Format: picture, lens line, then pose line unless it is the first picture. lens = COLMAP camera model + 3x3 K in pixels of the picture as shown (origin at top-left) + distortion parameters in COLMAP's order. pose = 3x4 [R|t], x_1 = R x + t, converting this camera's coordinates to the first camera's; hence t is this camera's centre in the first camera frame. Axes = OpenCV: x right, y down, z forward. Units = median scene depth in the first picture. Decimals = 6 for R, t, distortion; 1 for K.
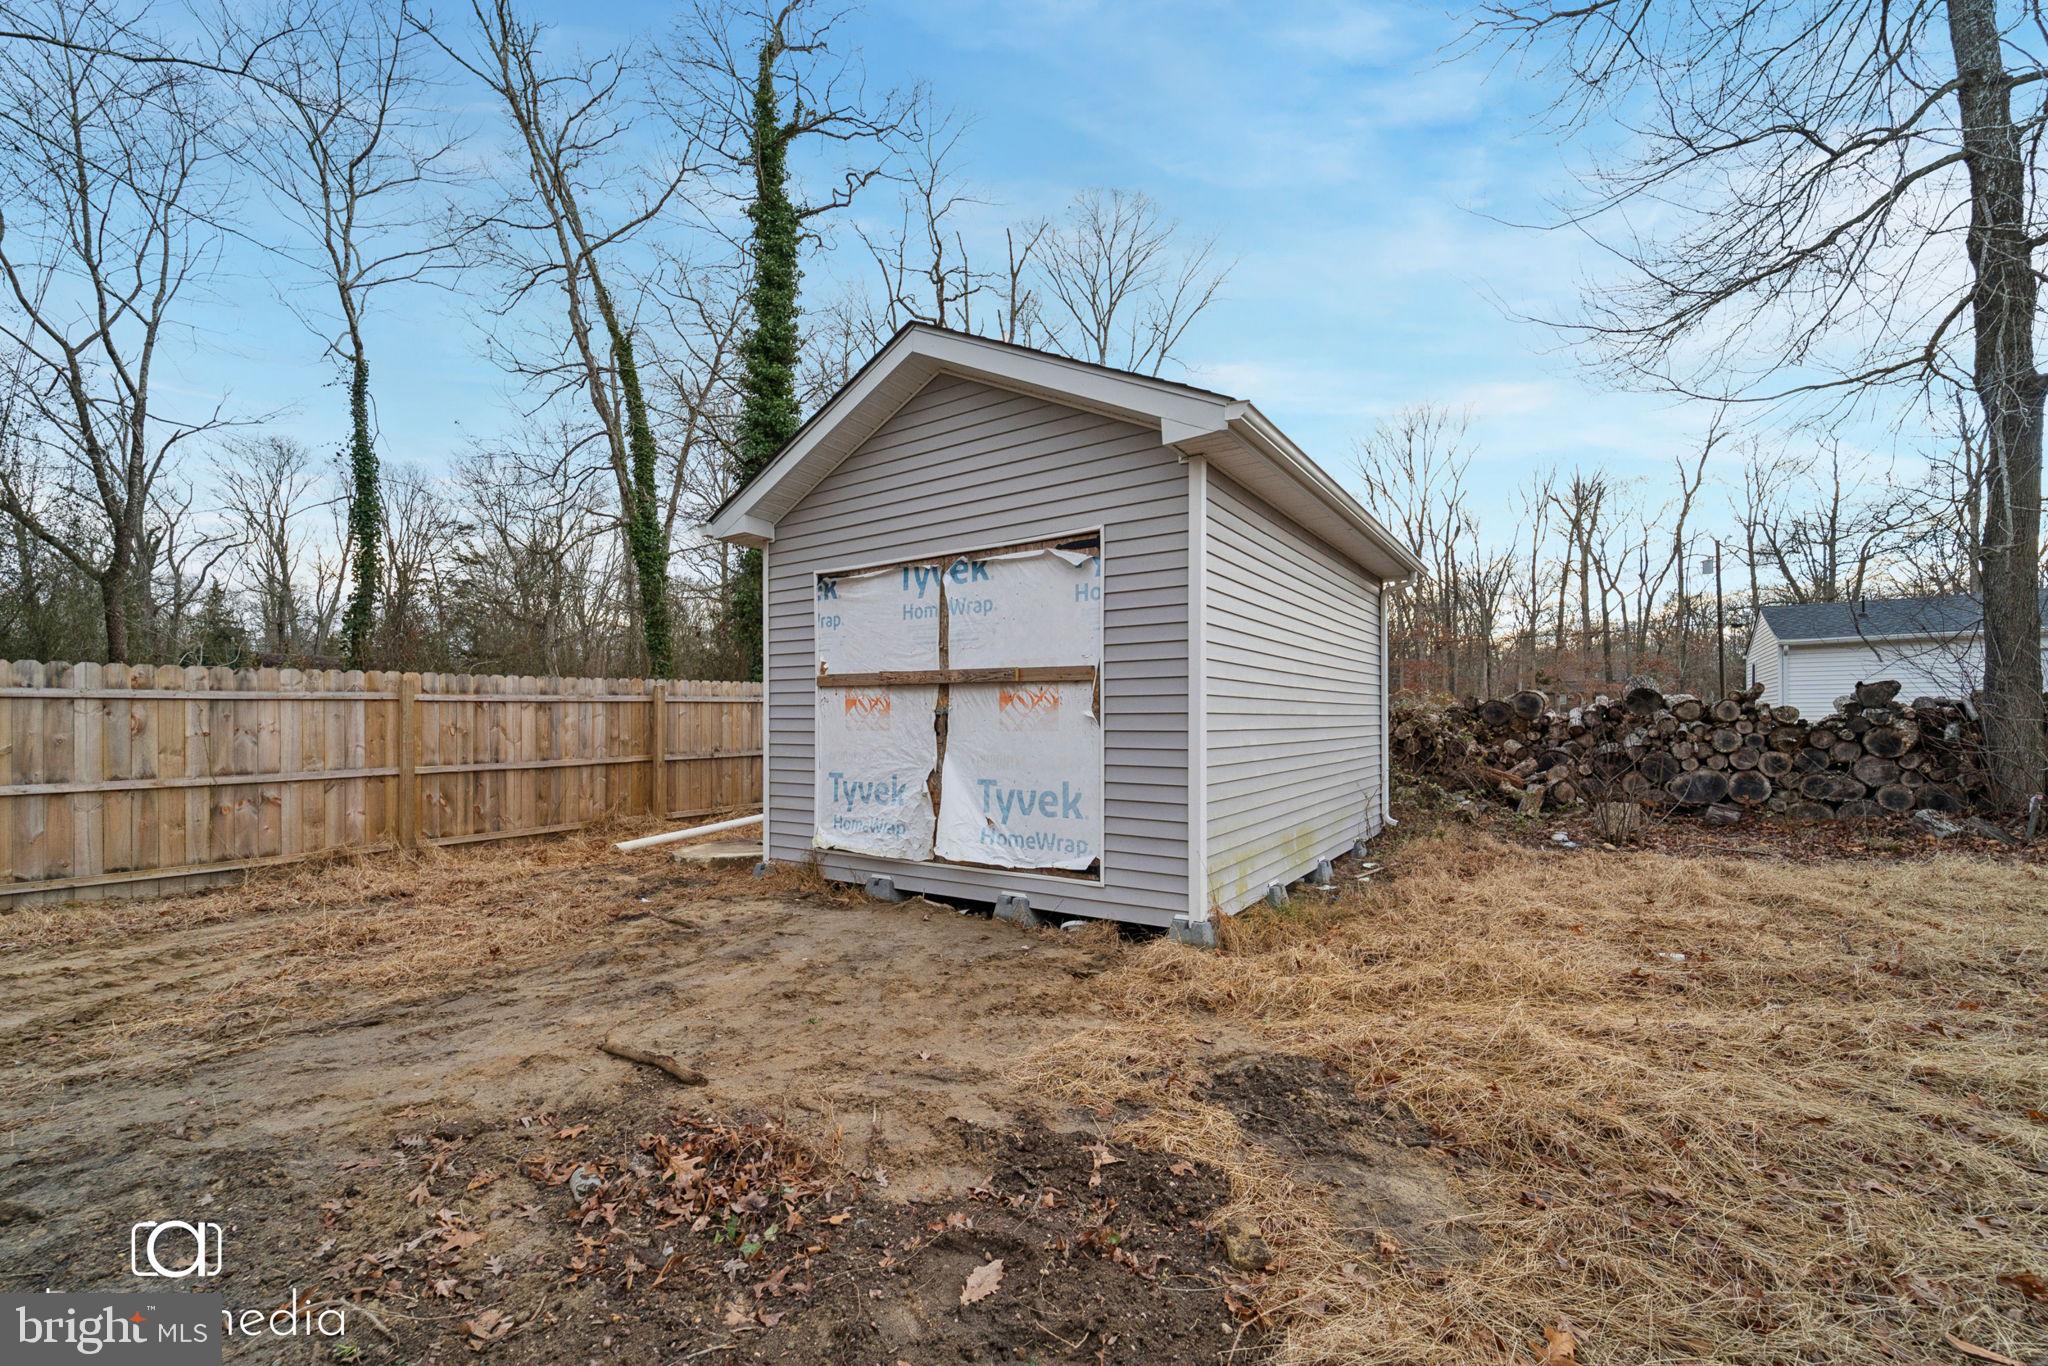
lens RADIAL K [[843.7, 0, 1025.3], [0, 843.7, 695.5], [0, 0, 1]] dist [-0.001005, -0.000423]
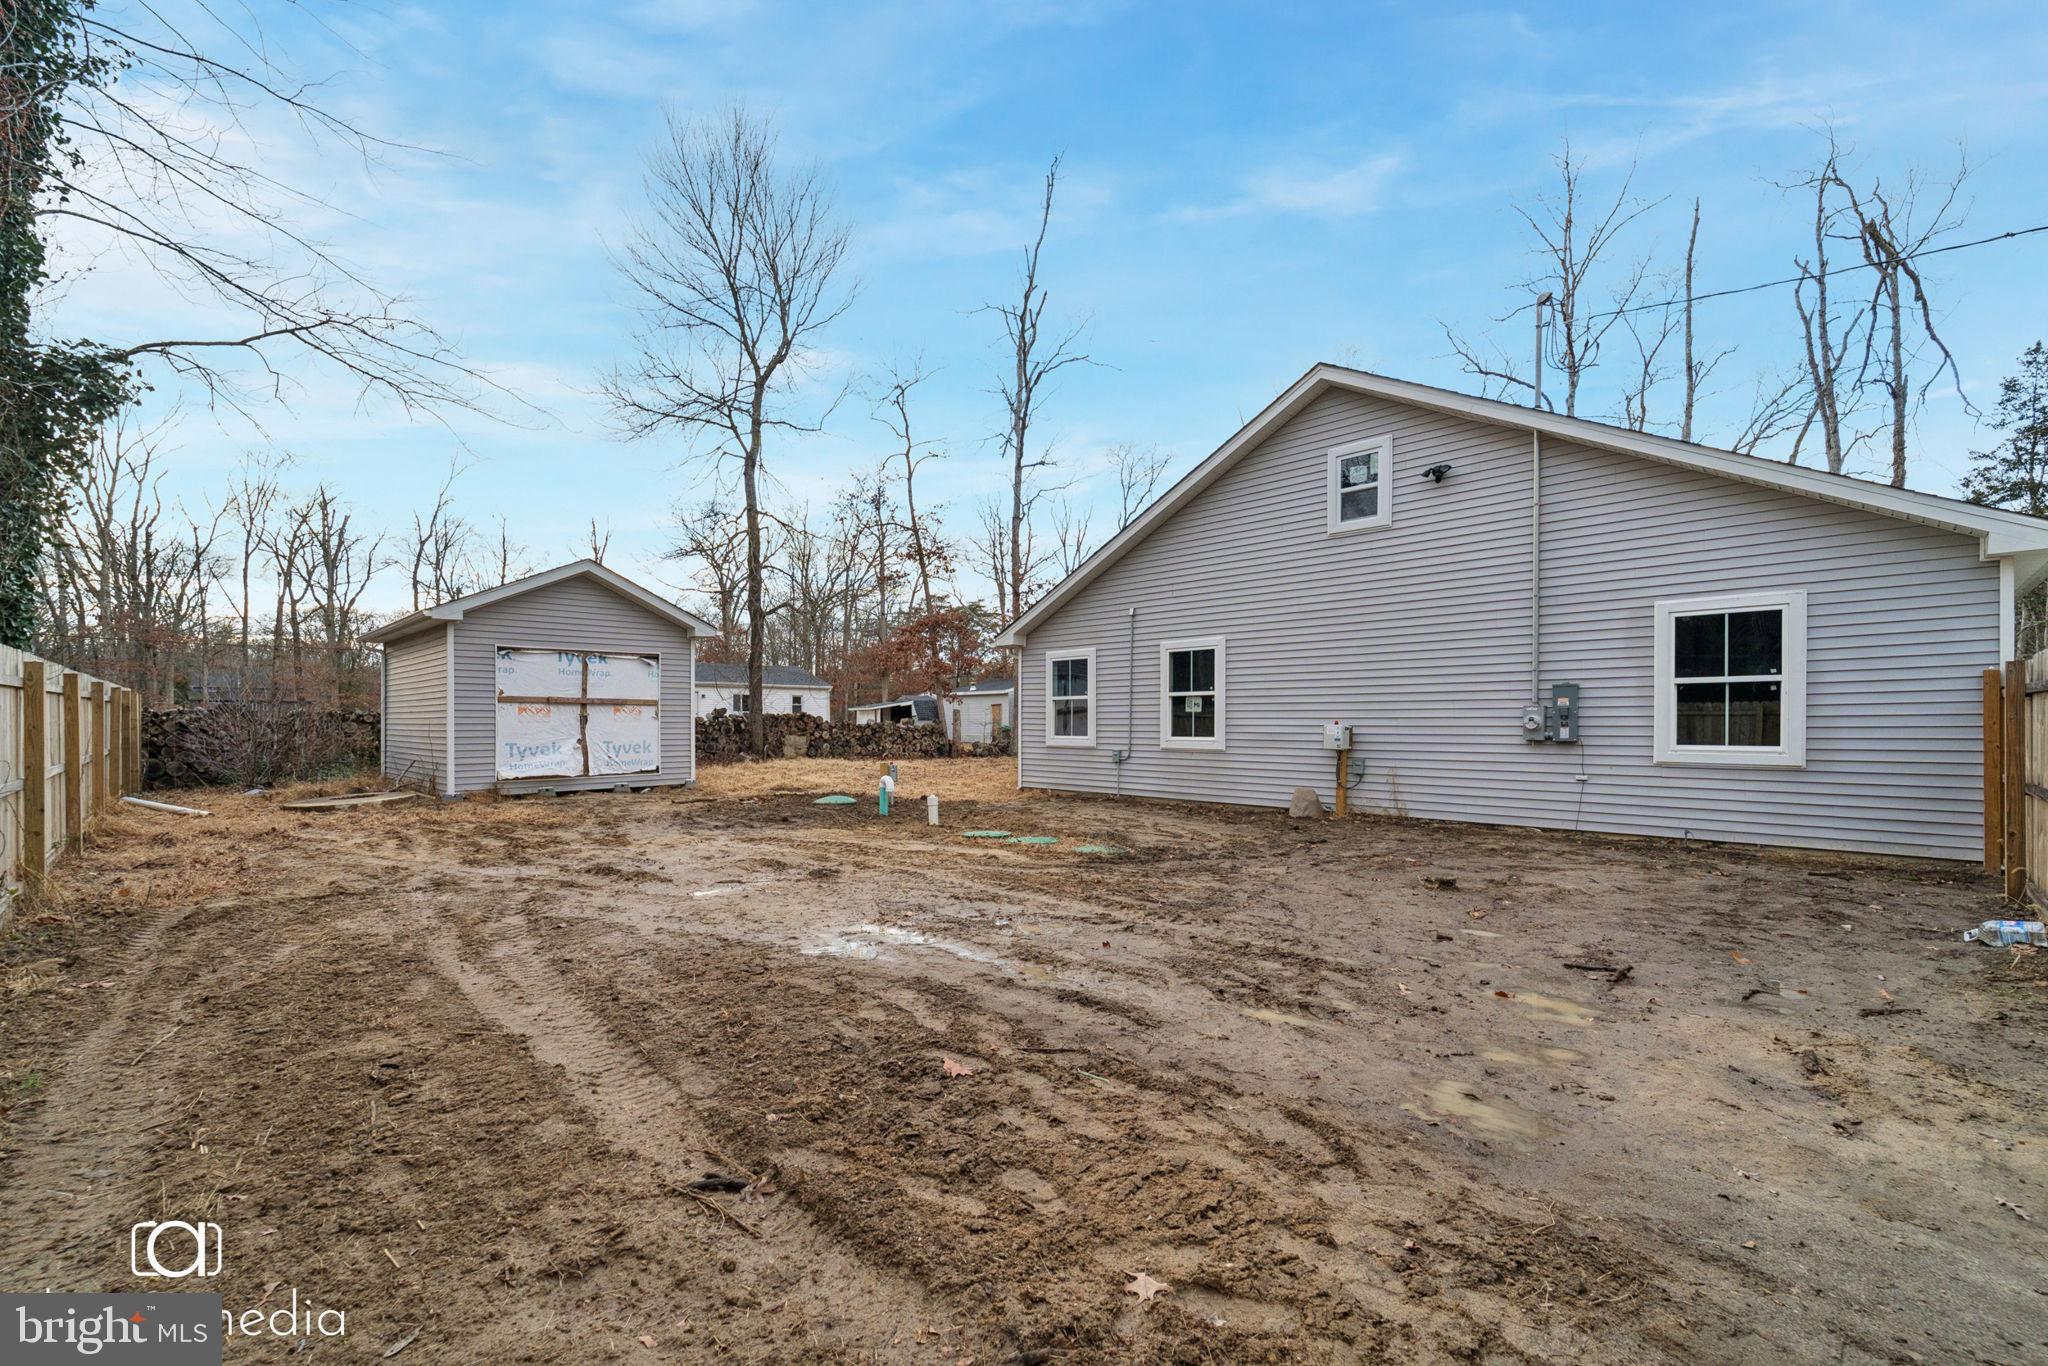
lens RADIAL K [[843.7, 0, 1025.3], [0, 843.7, 695.5], [0, 0, 1]] dist [-0.001005, -0.000423]
pose [[0.169435, 0.038862, 0.984775, -2.279158], [-0.020638, 0.999143, -0.035878, 0.024322], [-0.985325, -0.014245, 0.170092, -0.670386]]
